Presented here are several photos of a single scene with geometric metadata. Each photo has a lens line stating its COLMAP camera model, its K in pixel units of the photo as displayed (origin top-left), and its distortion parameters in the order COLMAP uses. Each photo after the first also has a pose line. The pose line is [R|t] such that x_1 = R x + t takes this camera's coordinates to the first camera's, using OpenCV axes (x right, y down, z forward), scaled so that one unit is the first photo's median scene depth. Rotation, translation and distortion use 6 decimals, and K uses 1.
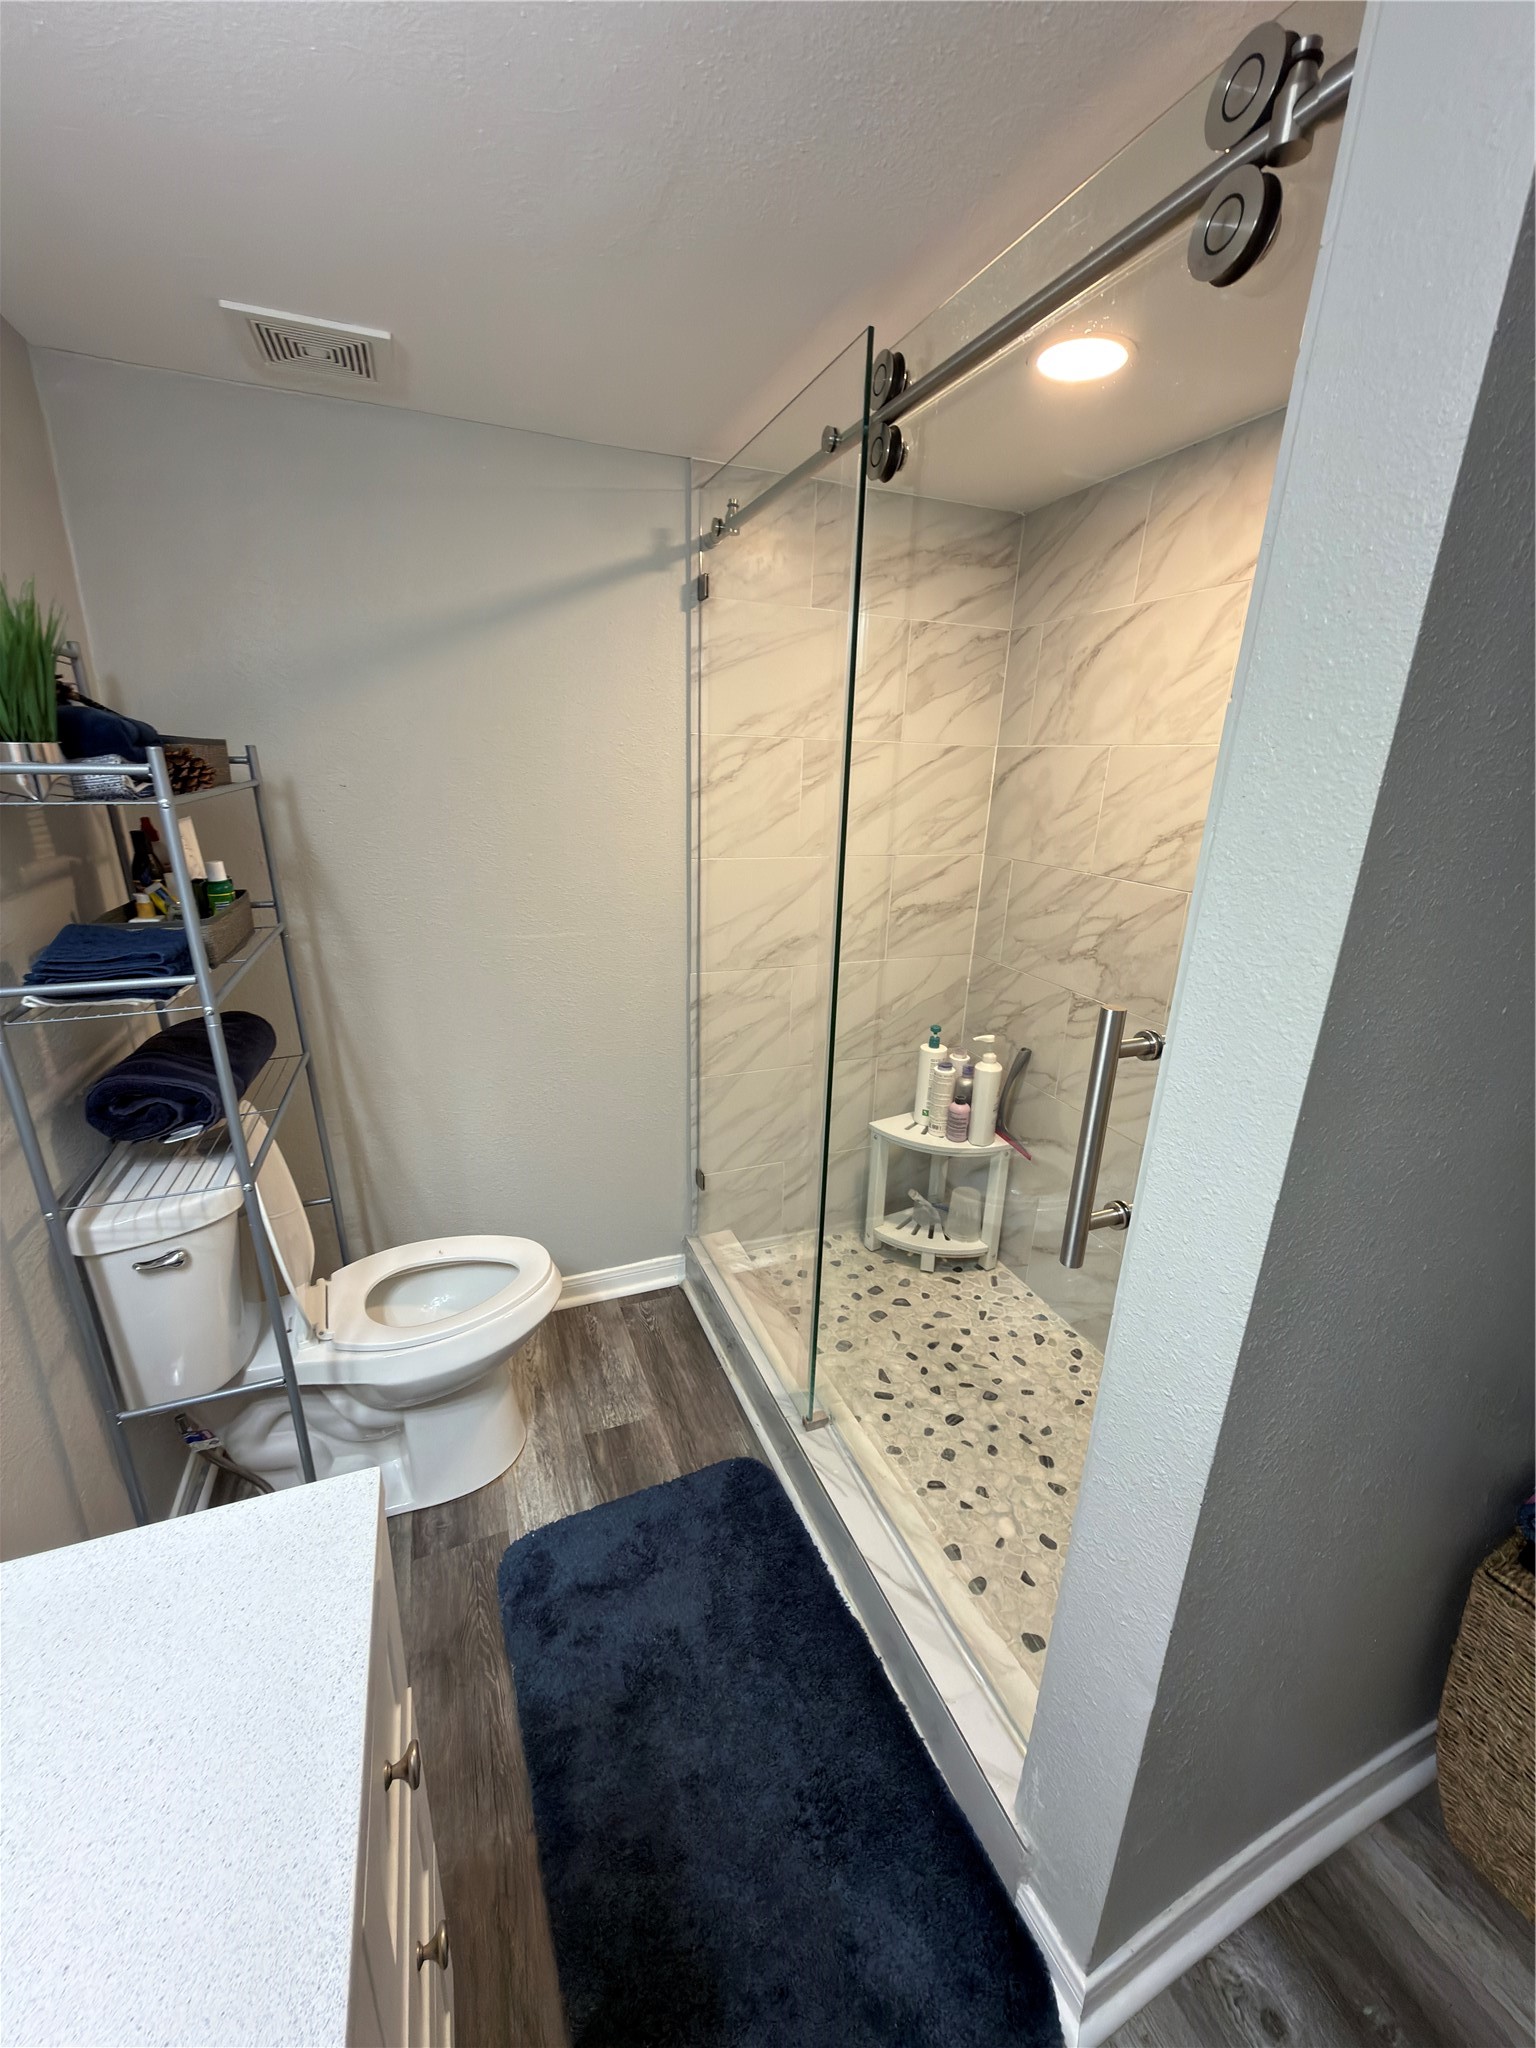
lens RADIAL K [[811.5, 0, 767.6], [0, 811.5, 1024.6], [0, 0, 1]] dist [-0.001211, -0.000127]
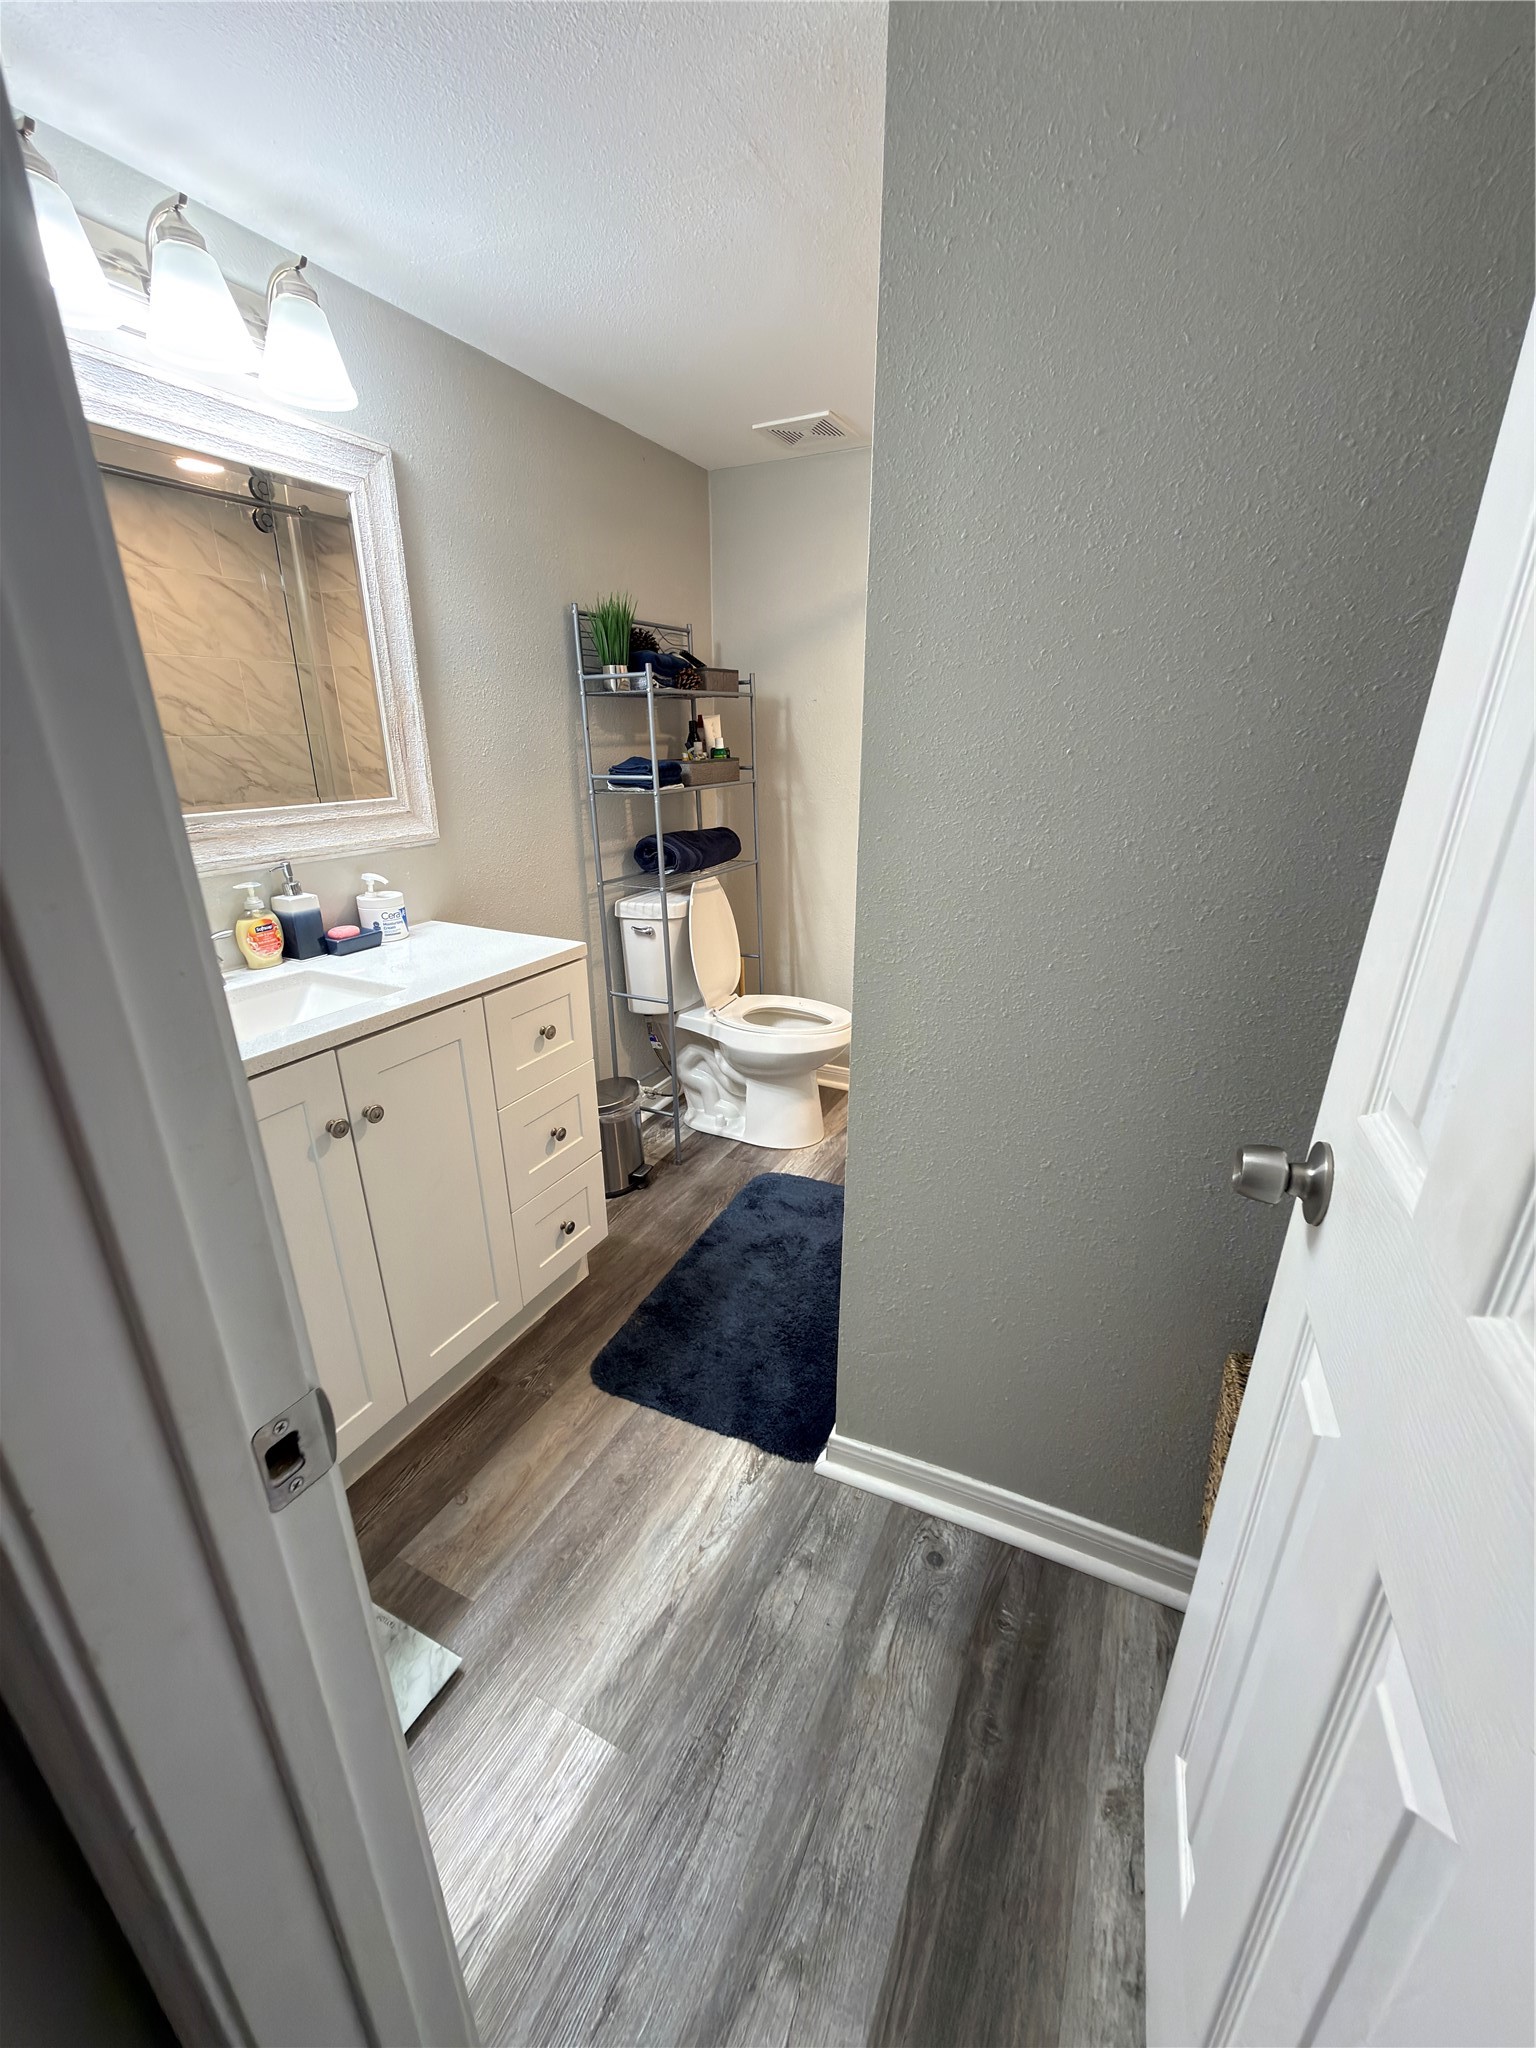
lens RADIAL K [[811.5, 0, 775.5], [0, 811.5, 1027.1], [0, 0, 1]] dist [-0.001211, -0.000127]
pose [[0.665020, 0.229802, -0.710591, 0.897749], [-0.212982, 0.970327, 0.114476, 0.207123], [0.715812, 0.075214, 0.694230, -0.144395]]
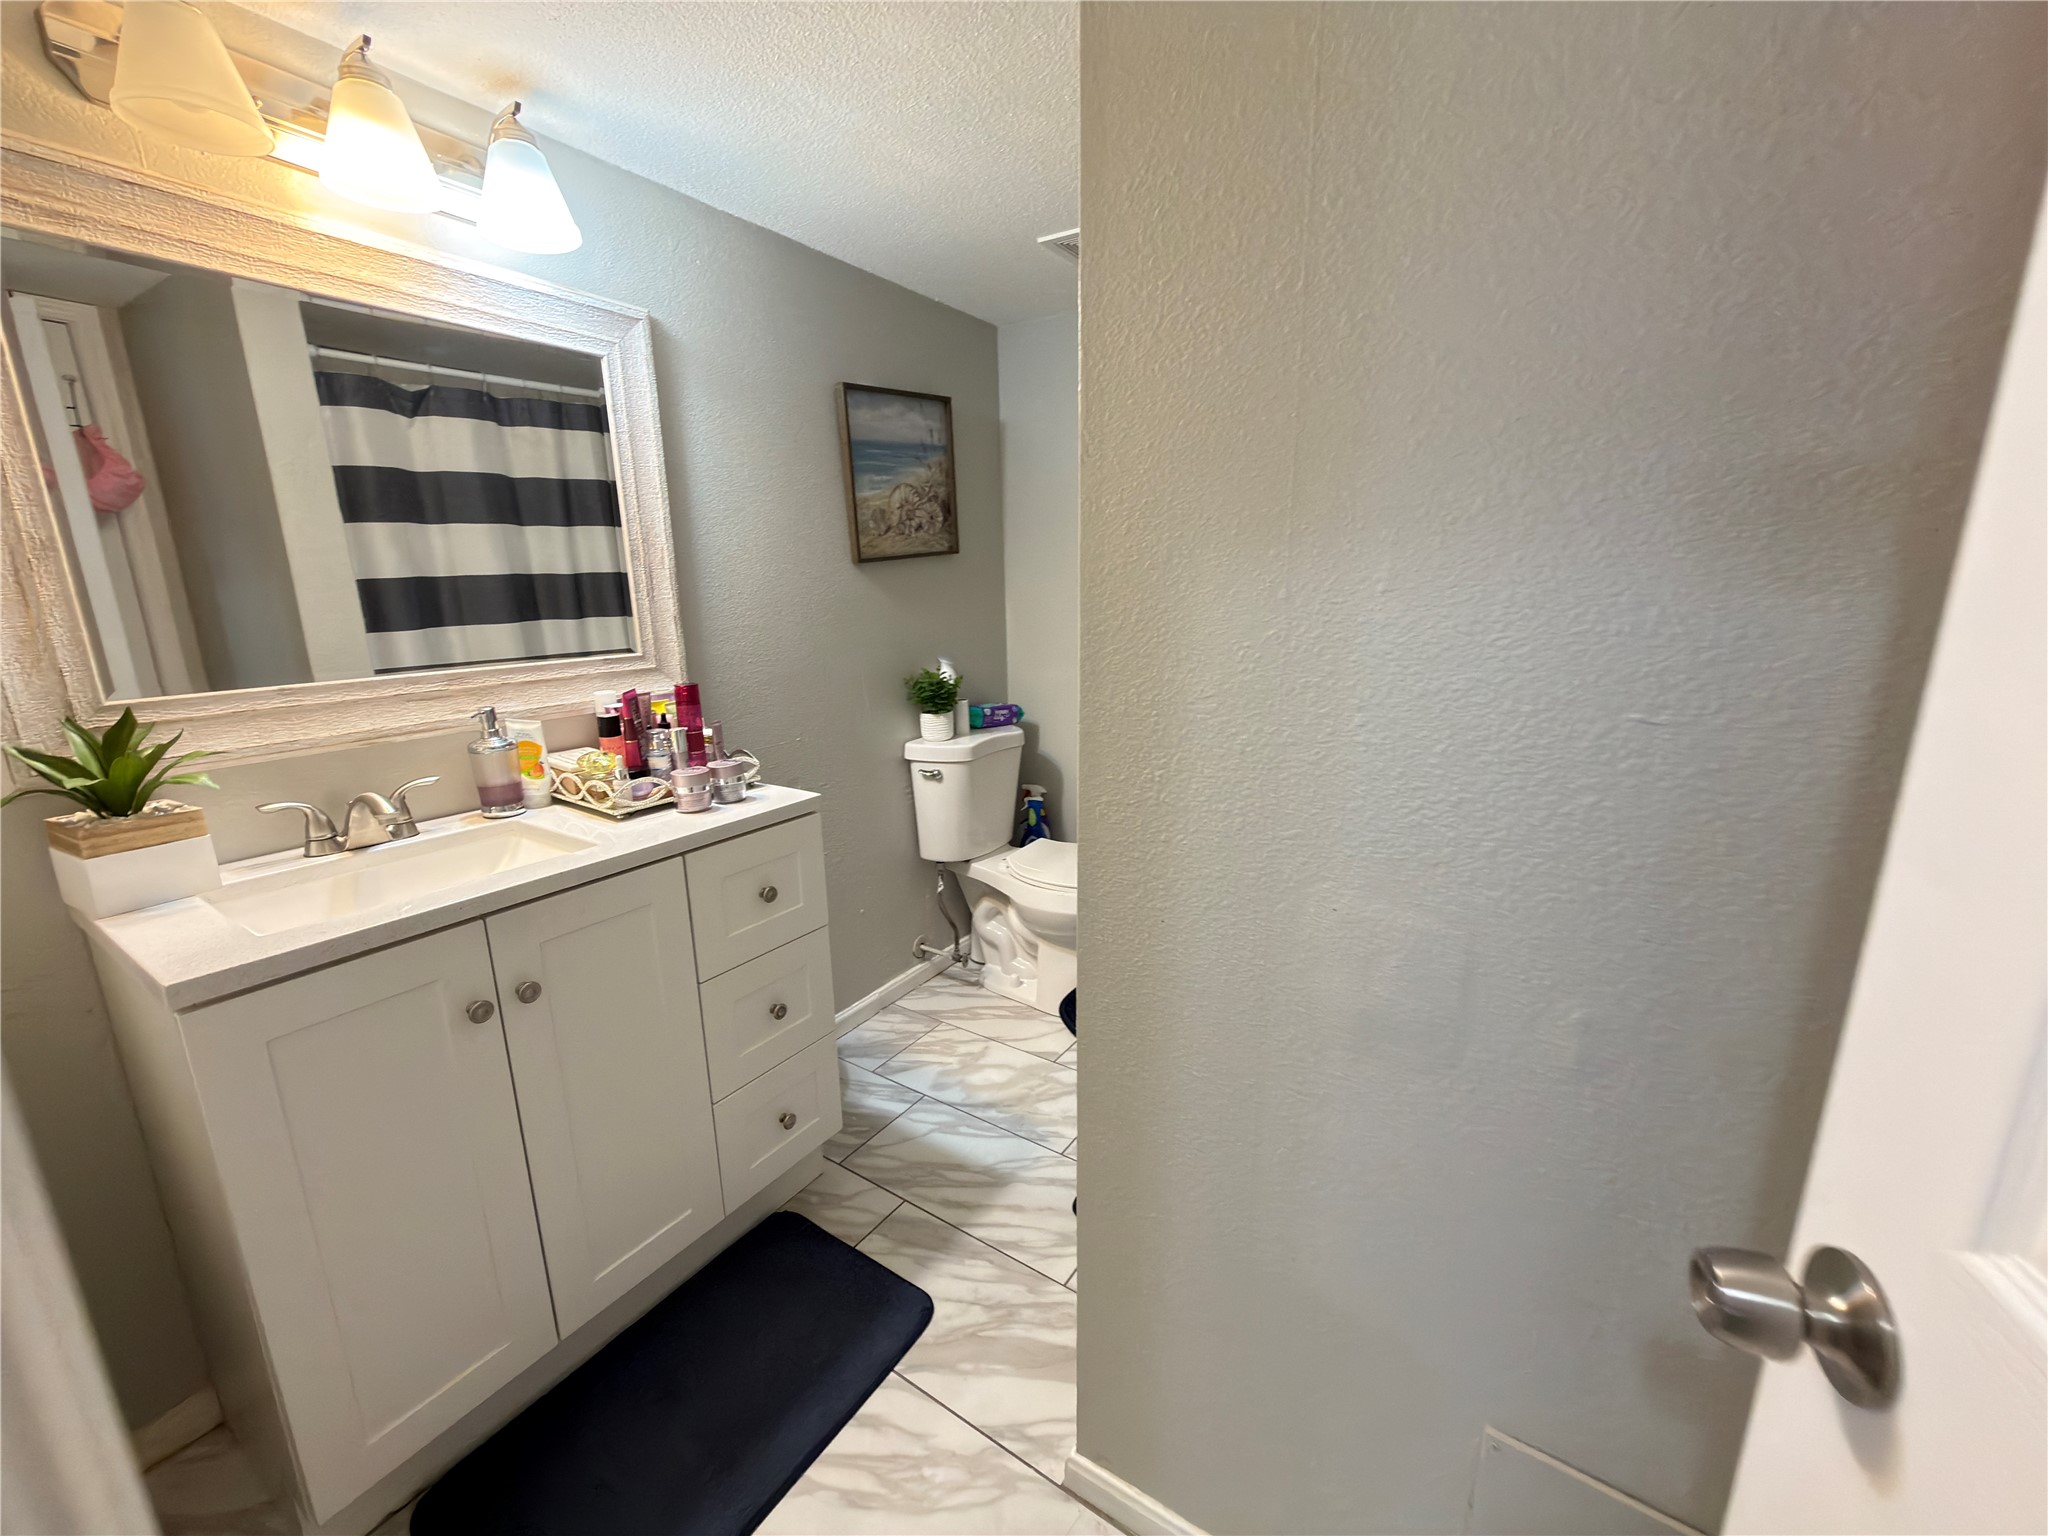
lens RADIAL K [[811.5, 0, 1038.1], [0, 811.5, 758.1], [0, 0, 1]] dist [-0.001211, -0.000127]
pose [[0.570561, 0.149986, -0.807443, 0.861433], [-0.229208, 0.973196, 0.018810, 0.149763], [0.788622, 0.174340, 0.589645, 0.059910]]
